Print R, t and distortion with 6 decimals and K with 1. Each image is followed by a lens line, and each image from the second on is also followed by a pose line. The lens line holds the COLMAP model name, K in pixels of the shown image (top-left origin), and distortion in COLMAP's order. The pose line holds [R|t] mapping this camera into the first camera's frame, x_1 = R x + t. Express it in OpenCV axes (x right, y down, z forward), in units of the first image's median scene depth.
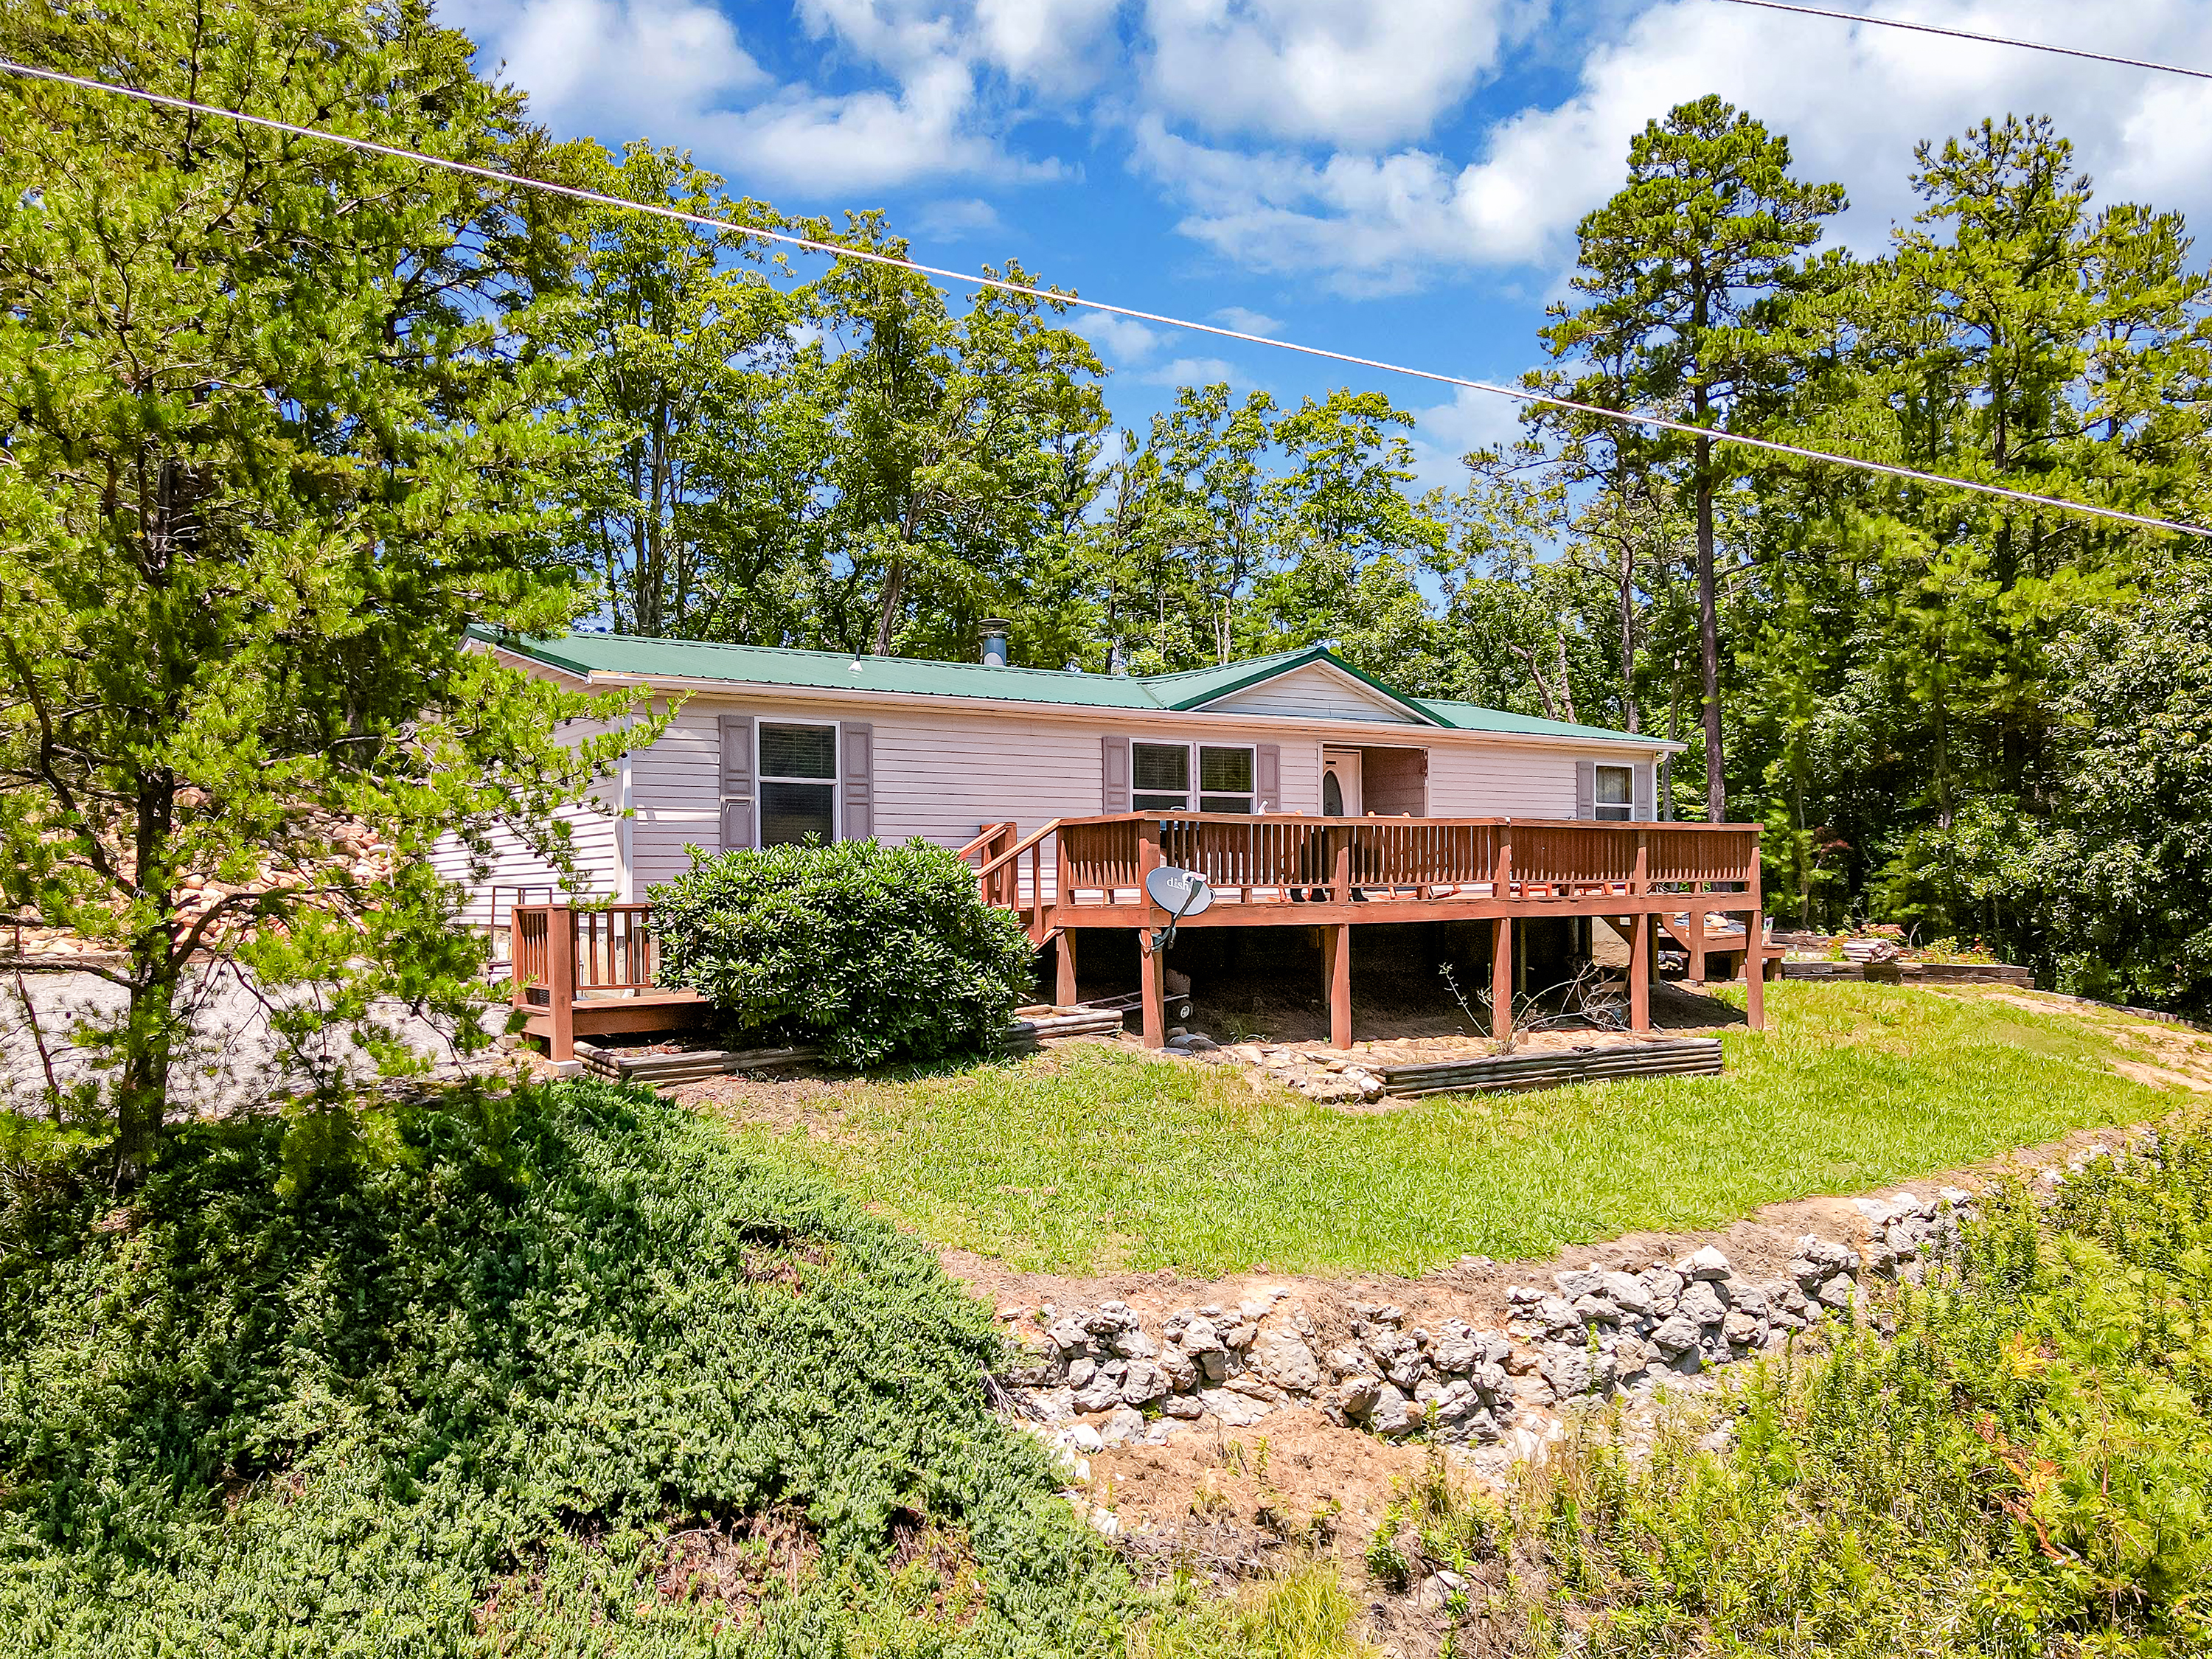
lens RADIAL K [[1670.2, 0, 1125.7], [0, 1670.2, 763.3], [0, 0, 1]] dist [-0.034579, 0.110121]
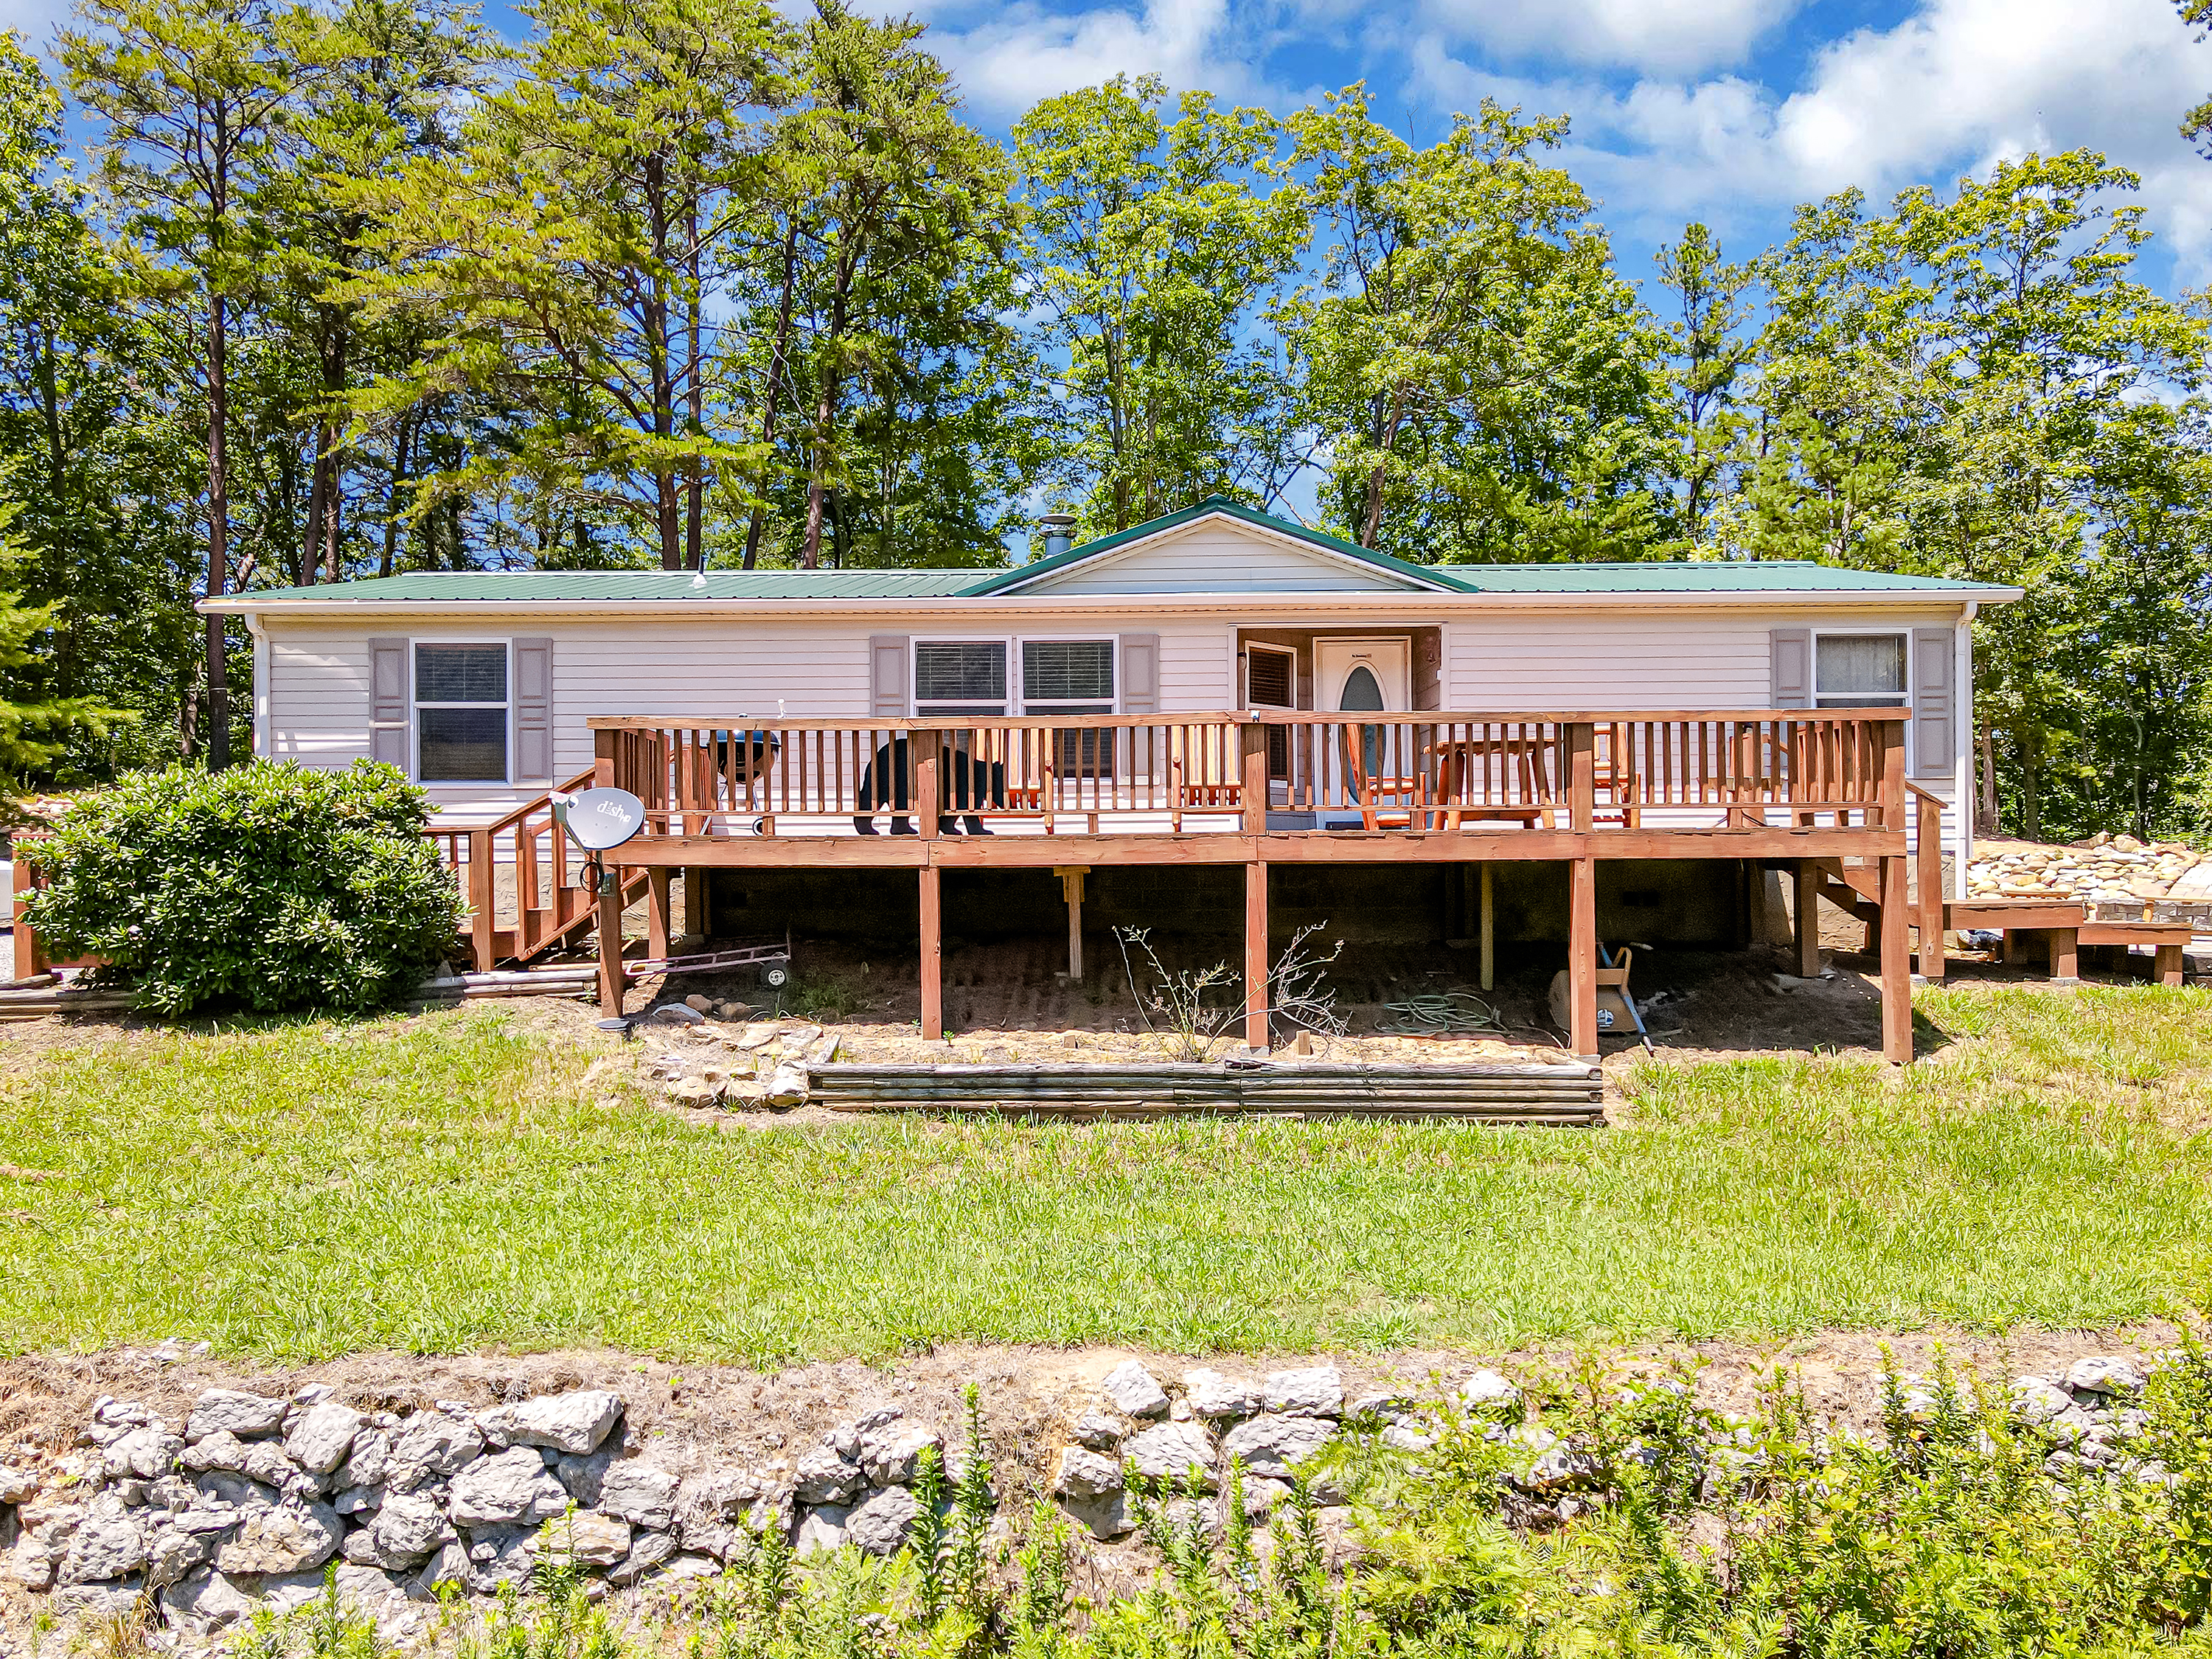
lens RADIAL K [[1670.2, 0, 1125.7], [0, 1670.2, 763.3], [0, 0, 1]] dist [-0.034579, 0.110121]
pose [[0.815352, -0.031400, -0.578114, 0.614949], [0.040437, 0.999178, 0.002761, 0.053471], [0.577552, -0.025629, 0.815951, 0.458651]]
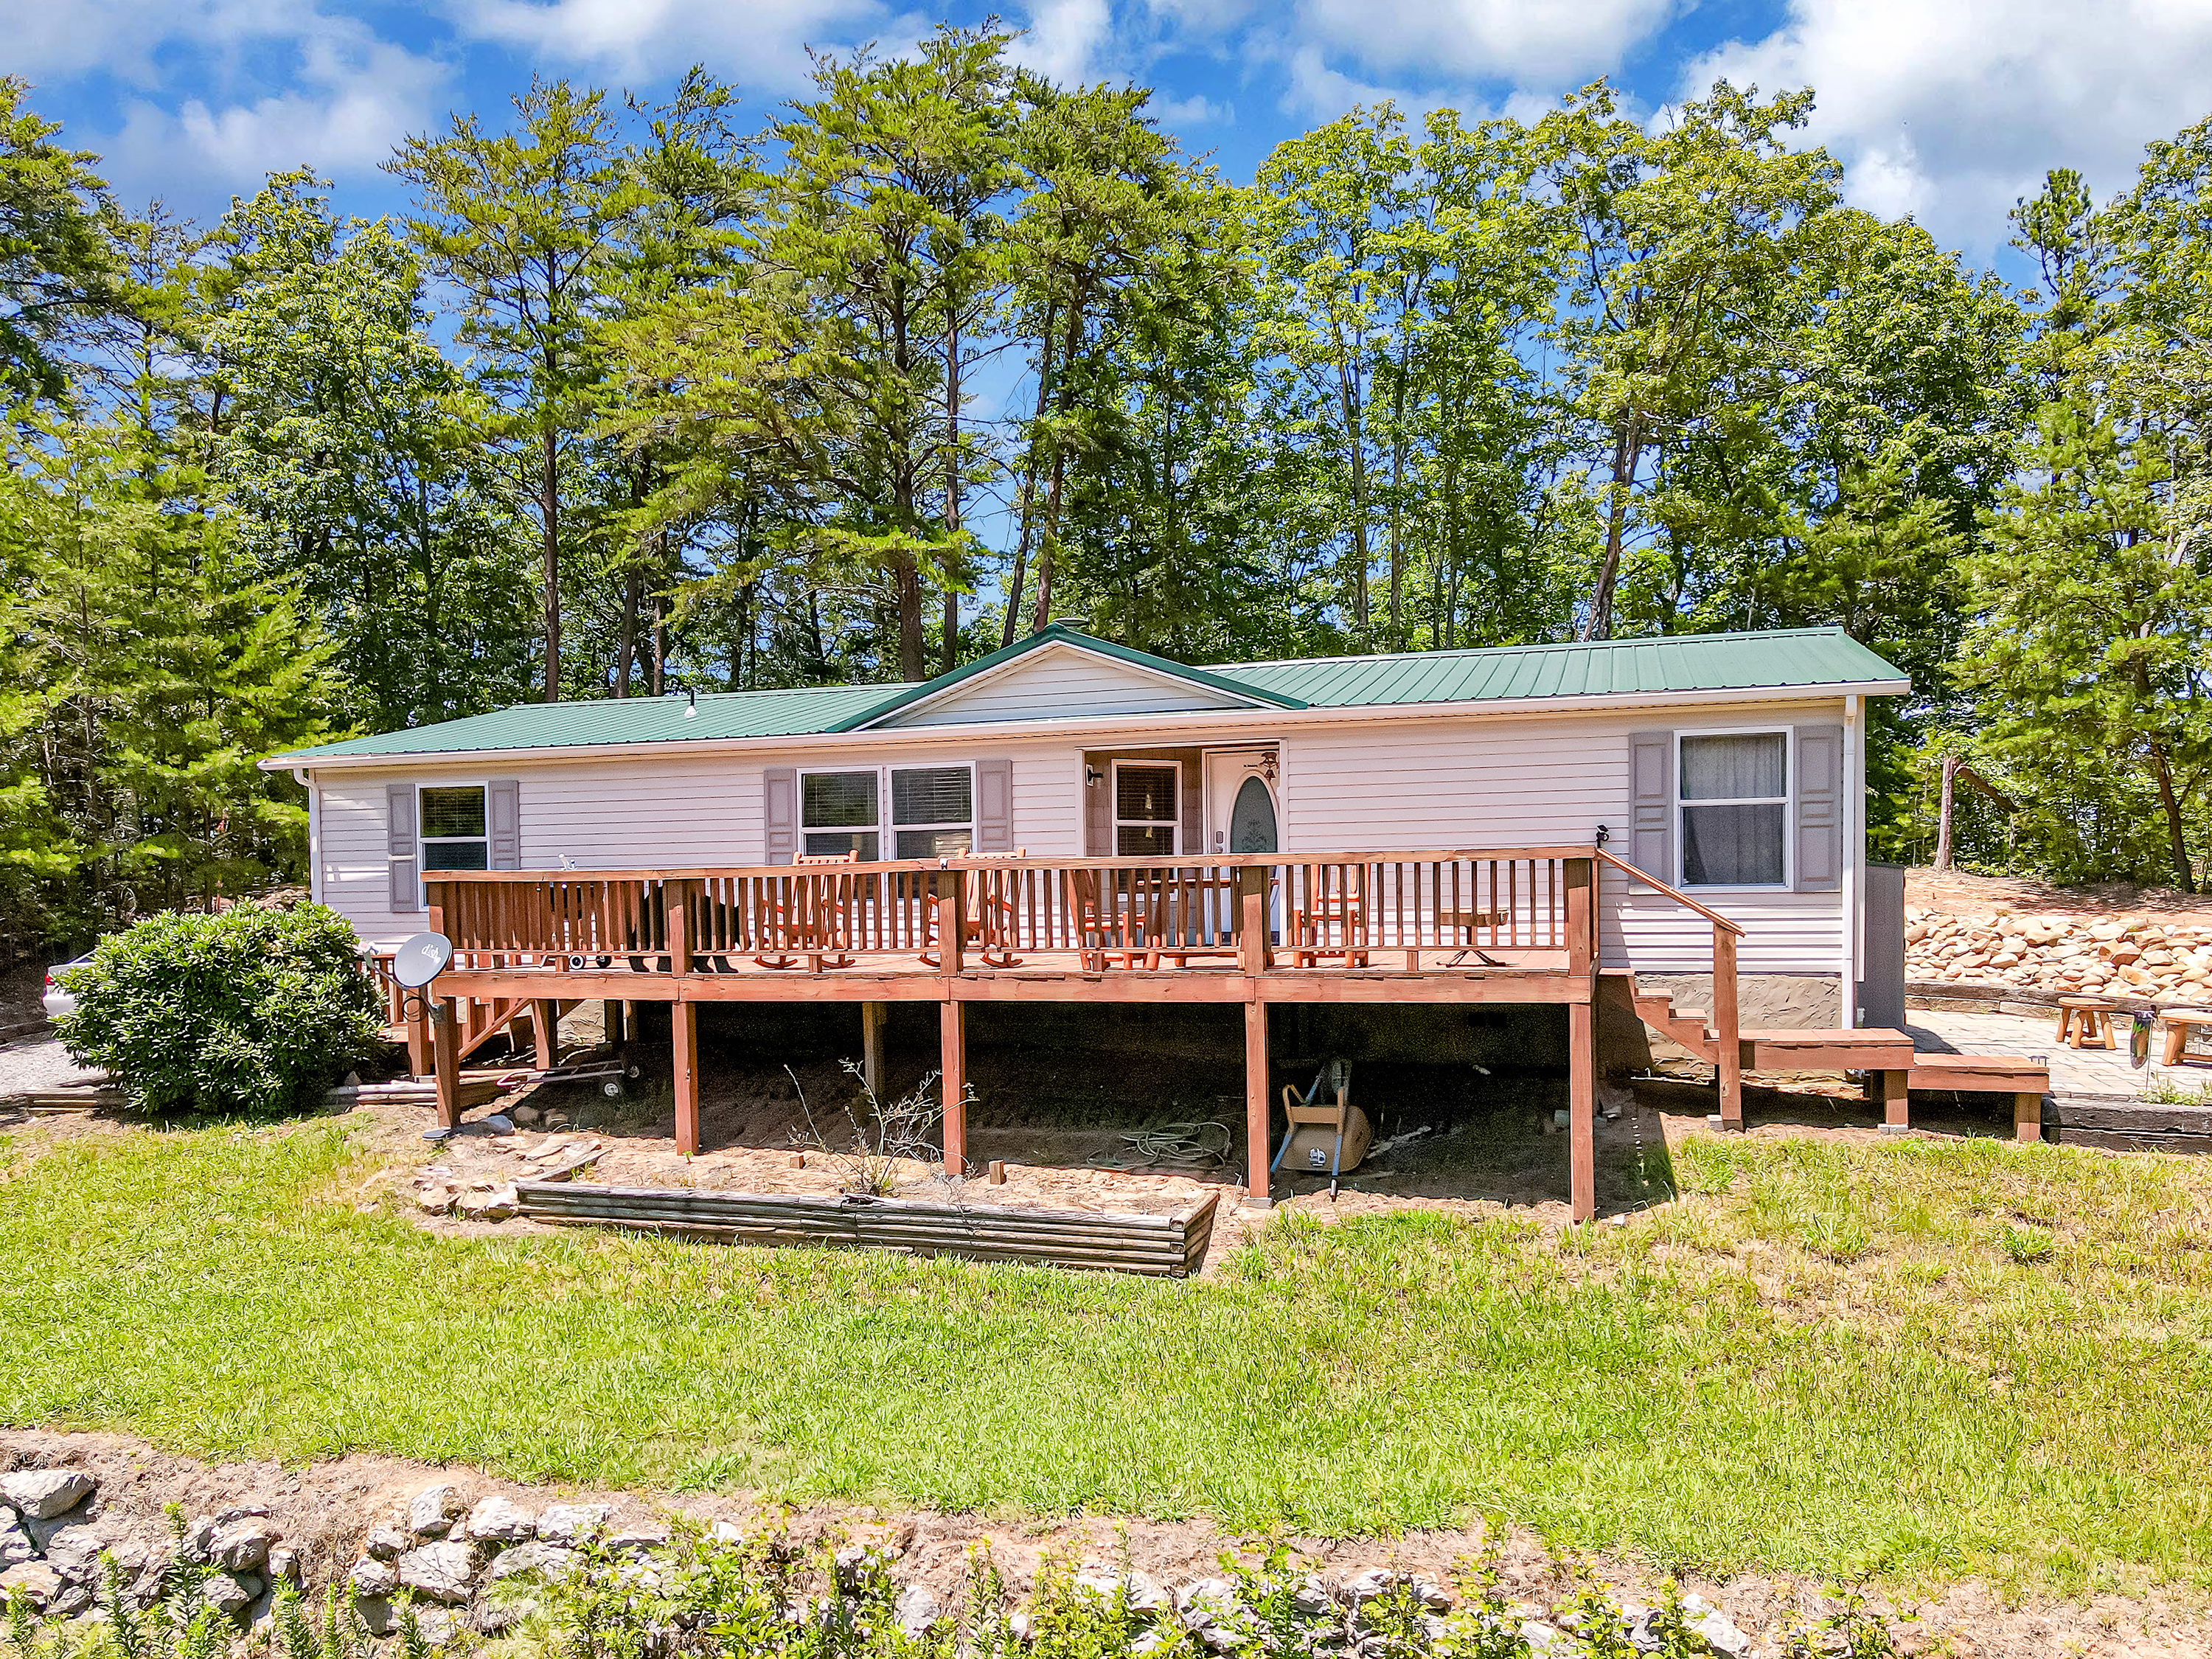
lens RADIAL K [[1689.4, 0, 1106.0], [0, 1689.4, 829.5], [0, 0, 1]] dist [0.018763, -0.004640]
pose [[0.595160, -0.026869, -0.803158, 0.910629], [0.067607, 0.997572, 0.016726, 0.013764], [0.800759, -0.064253, 0.595531, 0.677592]]
